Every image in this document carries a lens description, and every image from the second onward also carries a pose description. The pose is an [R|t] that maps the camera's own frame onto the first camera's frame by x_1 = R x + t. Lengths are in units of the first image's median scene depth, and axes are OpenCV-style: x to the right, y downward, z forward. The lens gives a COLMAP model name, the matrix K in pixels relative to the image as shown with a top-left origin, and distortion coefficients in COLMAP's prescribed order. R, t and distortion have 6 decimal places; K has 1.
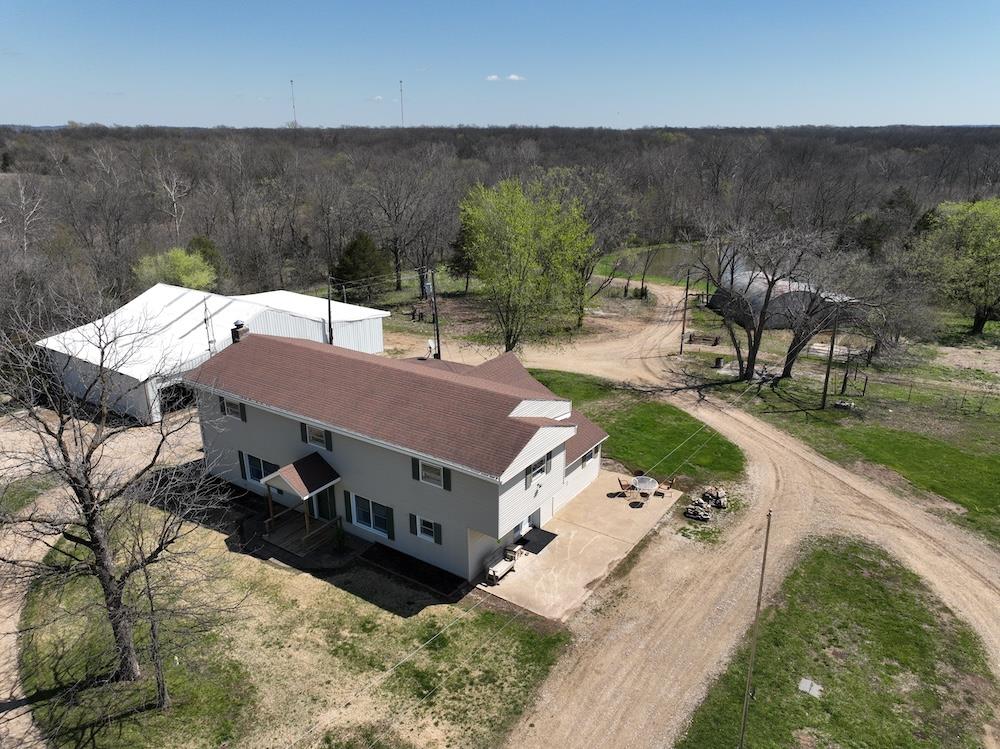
lens RADIAL K [[709.2, 0, 500.0], [0, 709.2, 374.5], [0, 0, 1]] dist [-0.002791, 0.024276]
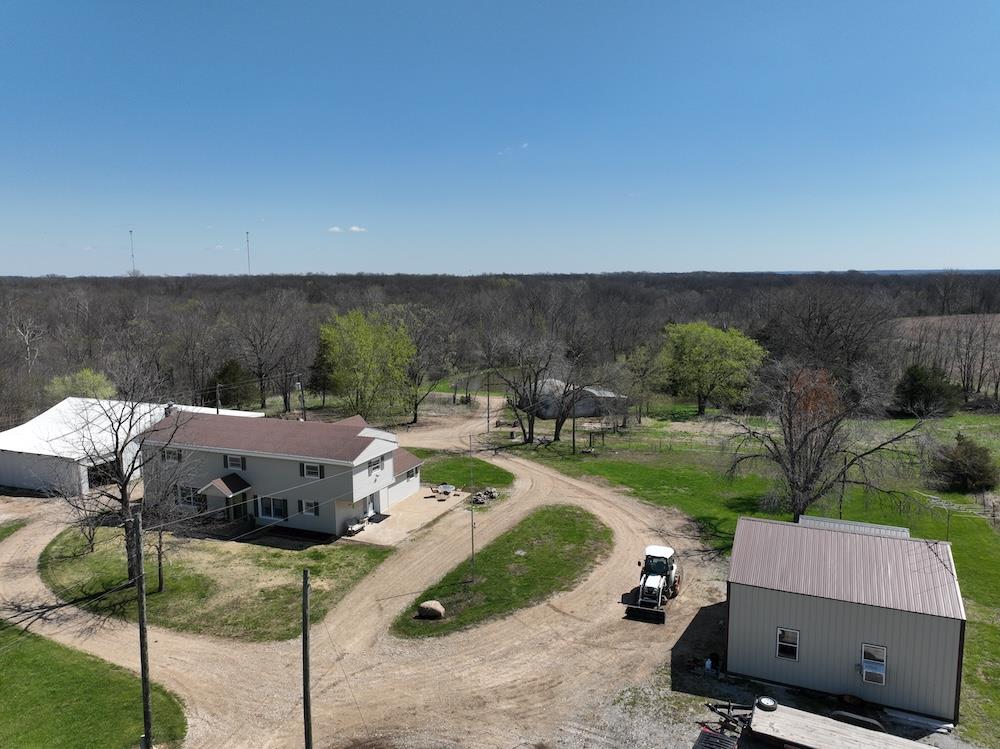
lens RADIAL K [[709.2, 0, 500.0], [0, 709.2, 374.5], [0, 0, 1]] dist [-0.002791, 0.024276]
pose [[0.978269, -0.034102, 0.204515, 0.003295], [0.073057, 0.979816, -0.186076, 0.200744], [-0.194042, 0.196973, 0.961015, -0.584683]]
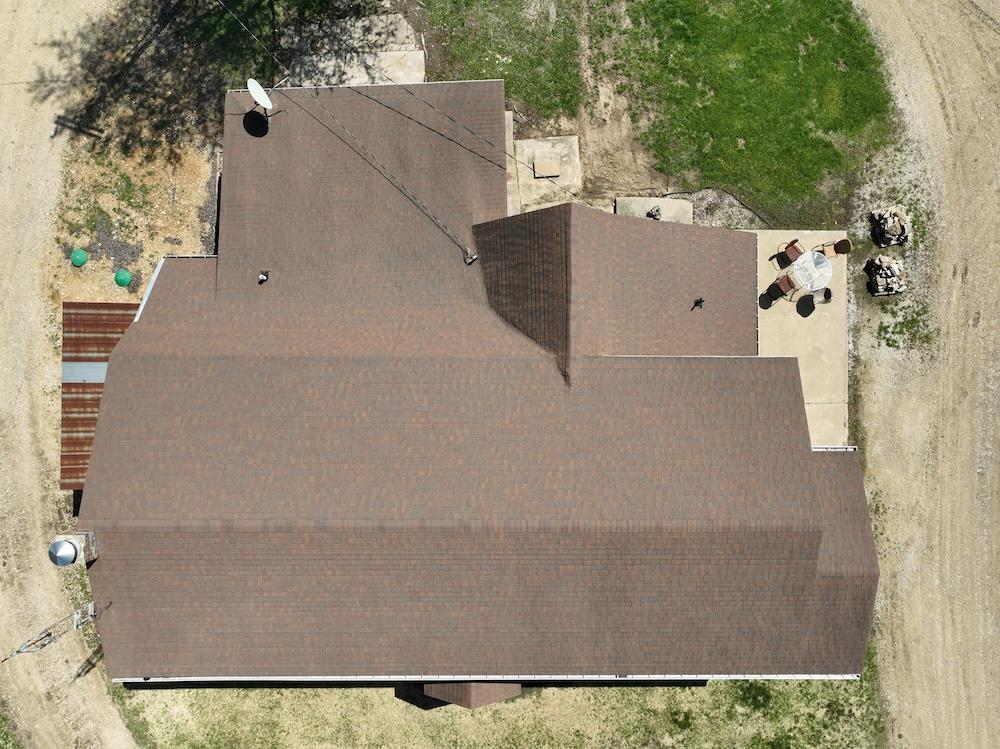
lens RADIAL K [[709.2, 0, 500.0], [0, 709.2, 374.5], [0, 0, 1]] dist [-0.002791, 0.024276]
pose [[0.826466, -0.562487, 0.023733, -0.105767], [0.161877, 0.277799, 0.946902, -0.480220], [-0.539213, -0.778740, 0.320645, 0.832341]]
